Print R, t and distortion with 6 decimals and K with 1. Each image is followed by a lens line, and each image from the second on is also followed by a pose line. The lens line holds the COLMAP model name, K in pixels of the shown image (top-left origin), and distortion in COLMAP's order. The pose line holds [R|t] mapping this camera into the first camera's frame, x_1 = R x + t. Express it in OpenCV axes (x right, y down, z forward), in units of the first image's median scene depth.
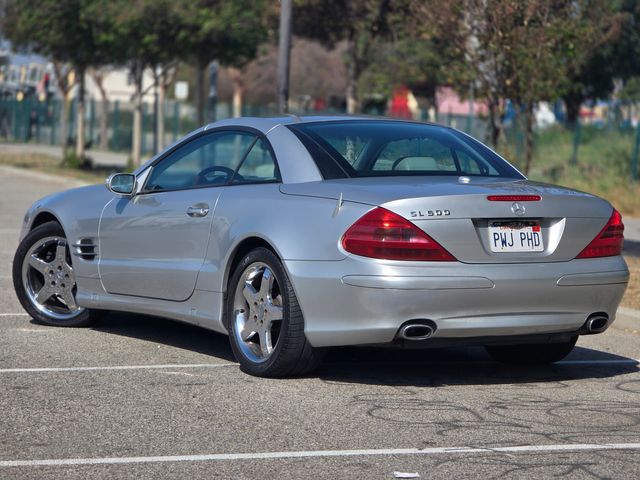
lens RADIAL K [[2115.4, 0, 320.0], [0, 2115.4, 240.0], [0, 0, 1]] dist [0.355041, -1.997779]
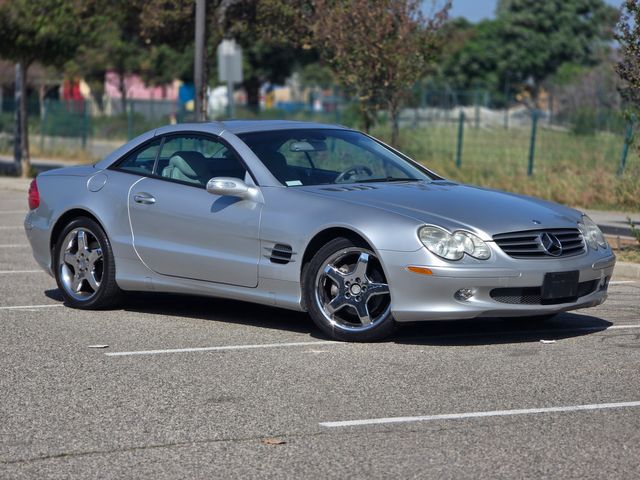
lens RADIAL K [[2115.4, 0, 320.0], [0, 2115.4, 240.0], [0, 0, 1]] dist [0.355041, -1.997779]
pose [[0.984331, -0.027317, 0.174203, -0.261019], [0.025829, 0.999608, 0.010807, 0.006408], [-0.174430, -0.006138, 0.984650, -0.364260]]
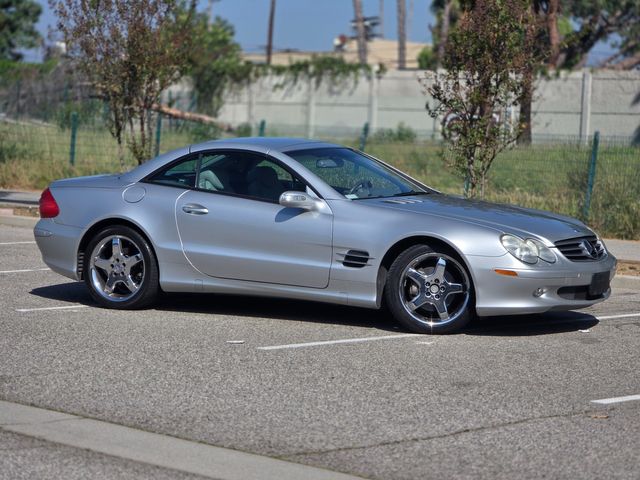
lens RADIAL K [[2115.4, 0, 320.0], [0, 2115.4, 240.0], [0, 0, 1]] dist [0.355041, -1.997779]
pose [[0.885025, -0.033040, 0.464370, -0.675743], [0.024993, 0.999412, 0.023474, -0.015369], [-0.464873, -0.009169, 0.885330, -0.382660]]
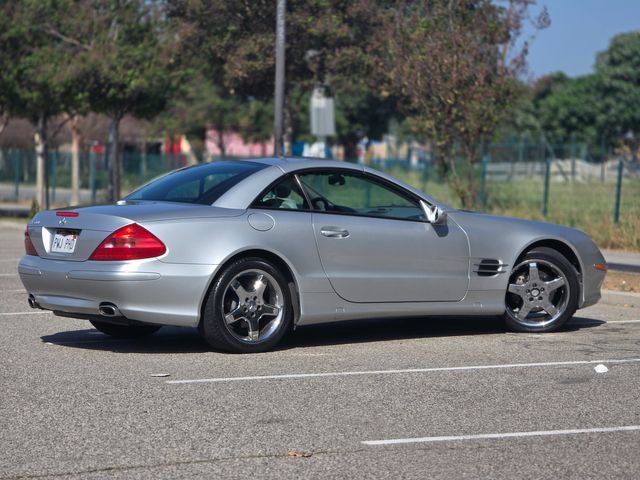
lens RADIAL K [[2115.4, 0, 320.0], [0, 2115.4, 240.0], [0, 0, 1]] dist [0.355041, -1.997779]
pose [[0.991579, -0.027603, 0.126526, -0.242334], [0.030102, 0.999387, -0.017885, 0.019830], [-0.125955, 0.021543, 0.991802, -0.393163]]
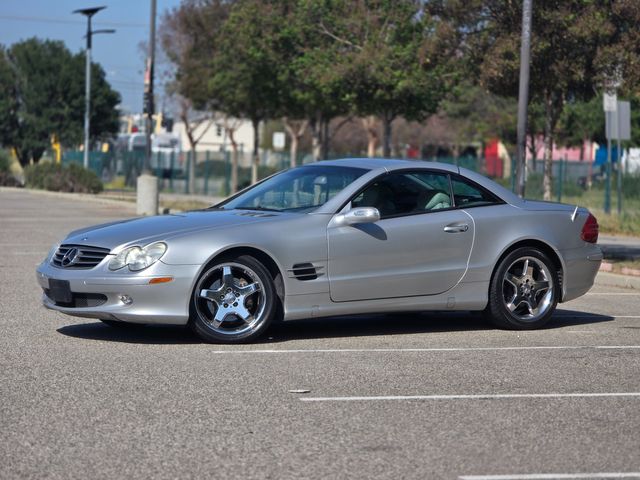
lens RADIAL K [[2115.4, 0, 320.0], [0, 2115.4, 240.0], [0, 0, 1]] dist [0.355041, -1.997779]
pose [[0.999538, -0.008033, -0.029310, -0.152470], [0.007364, 0.999712, -0.022849, 0.018239], [0.029485, 0.022622, 0.999309, -0.318608]]
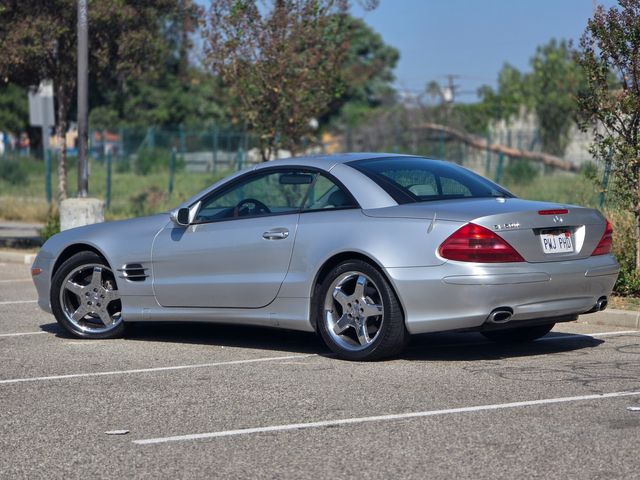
lens RADIAL K [[2115.4, 0, 320.0], [0, 2115.4, 240.0], [0, 0, 1]] dist [0.355041, -1.997779]
pose [[0.957062, -0.046774, 0.286086, -0.349987], [0.050456, 0.998711, -0.005507, -0.002008], [-0.285460, 0.019705, 0.958188, -0.182824]]
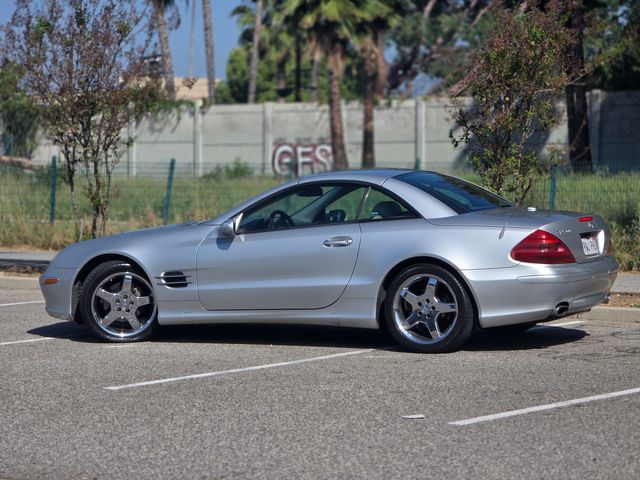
lens RADIAL K [[2115.4, 0, 320.0], [0, 2115.4, 240.0], [0, 0, 1]] dist [0.355041, -1.997779]
pose [[0.827124, -0.061327, 0.558664, -0.756096], [0.066112, 0.997744, 0.011645, -0.028835], [-0.558118, 0.027302, 0.829312, -0.129785]]
